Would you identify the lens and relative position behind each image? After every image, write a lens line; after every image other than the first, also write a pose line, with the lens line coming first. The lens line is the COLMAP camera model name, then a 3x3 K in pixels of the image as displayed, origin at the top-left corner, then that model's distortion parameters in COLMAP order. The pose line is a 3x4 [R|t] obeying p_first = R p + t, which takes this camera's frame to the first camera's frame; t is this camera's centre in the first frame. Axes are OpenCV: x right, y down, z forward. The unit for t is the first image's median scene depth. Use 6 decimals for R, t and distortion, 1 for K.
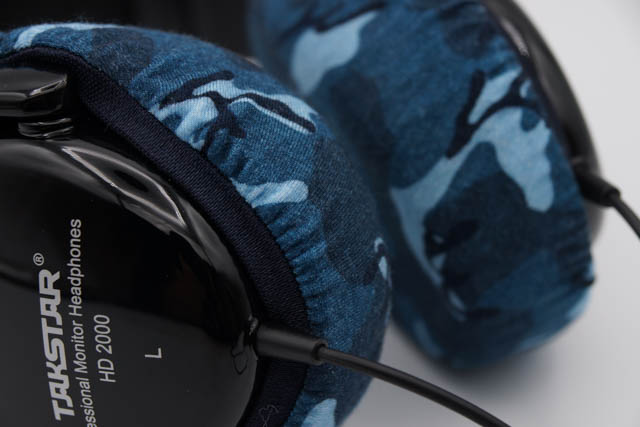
lens RADIAL K [[1960.6, 0, 320.0], [0, 1960.6, 213.5], [0, 0, 1]] dist [0.026959, 0.150856]
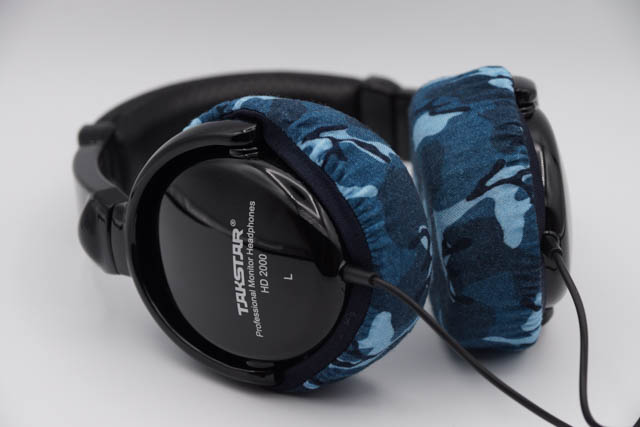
lens RADIAL K [[1960.6, 0, 320.0], [0, 1960.6, 213.5], [0, 0, 1]] dist [0.026959, 0.150856]
pose [[0.972112, 0.059012, -0.226973, 0.349171], [-0.076524, 0.994668, -0.069140, 0.134906], [0.221682, 0.084581, 0.971444, -0.756406]]
